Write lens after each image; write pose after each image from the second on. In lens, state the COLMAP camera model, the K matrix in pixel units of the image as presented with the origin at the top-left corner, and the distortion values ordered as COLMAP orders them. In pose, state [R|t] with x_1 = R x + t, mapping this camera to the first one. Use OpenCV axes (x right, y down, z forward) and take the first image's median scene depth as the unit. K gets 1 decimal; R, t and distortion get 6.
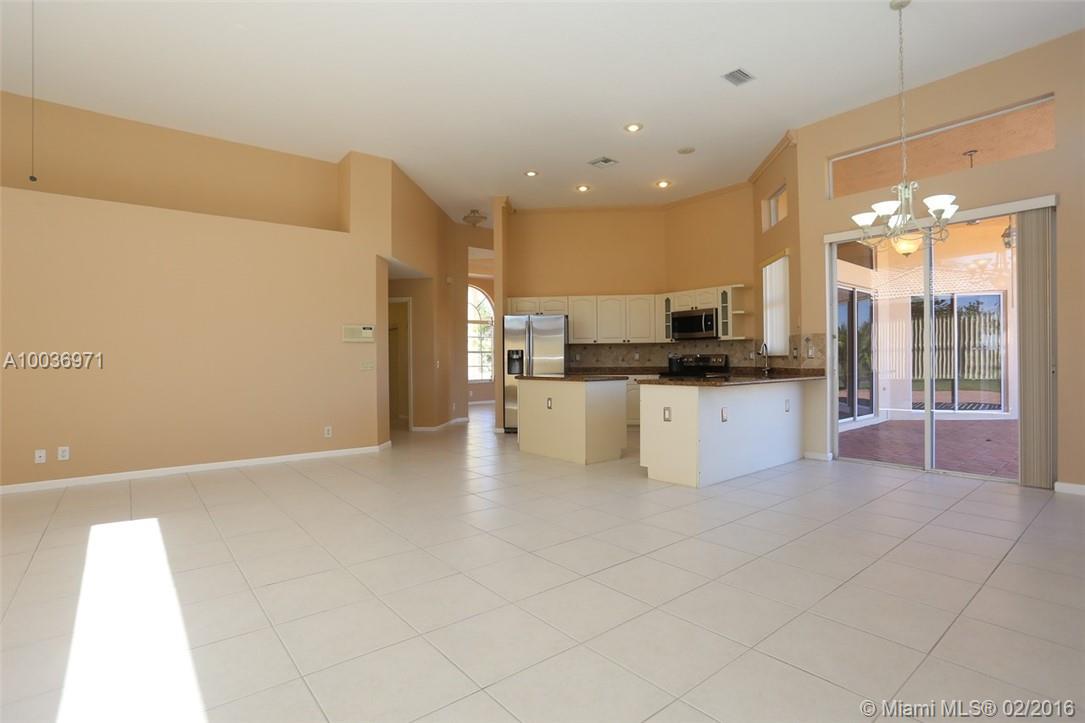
lens RADIAL K [[518.5, 0, 540.2], [0, 518.5, 360.3], [0, 0, 1]] dist [0.002151, -0.000121]
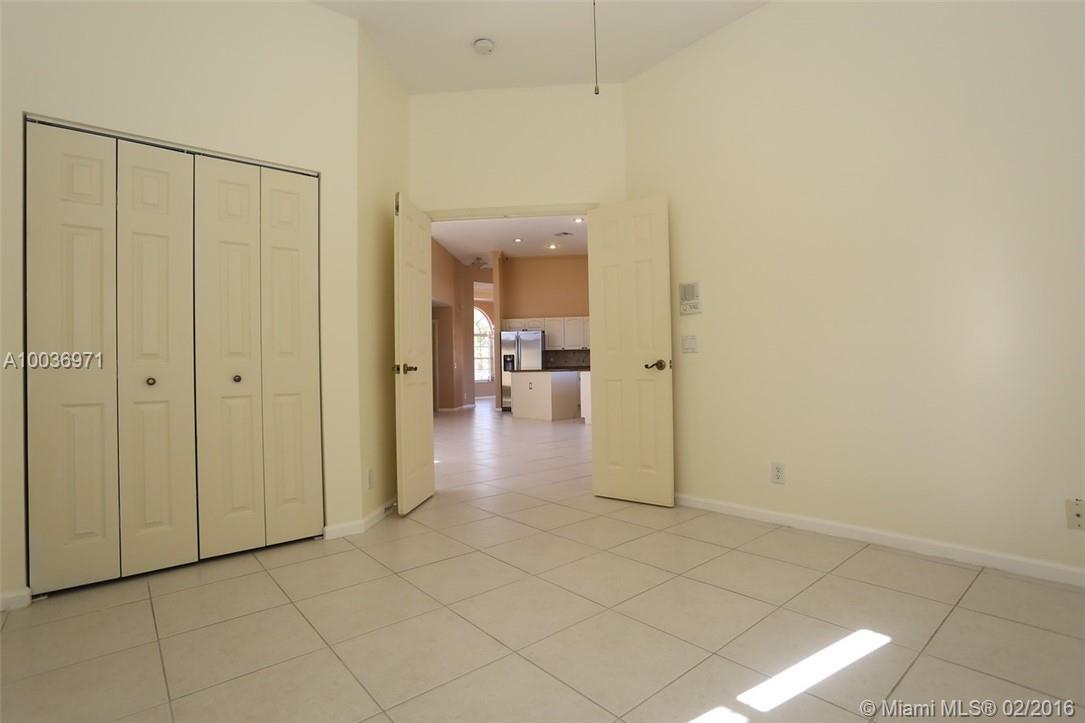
lens RADIAL K [[518.5, 0, 544.3], [0, 518.5, 367.3], [0, 0, 1]] dist [0.002151, -0.000121]
pose [[0.999597, -0.011093, 0.026146, 0.013592], [0.011284, 0.999911, -0.007160, 0.026742], [-0.026064, 0.007452, 0.999632, -0.462882]]
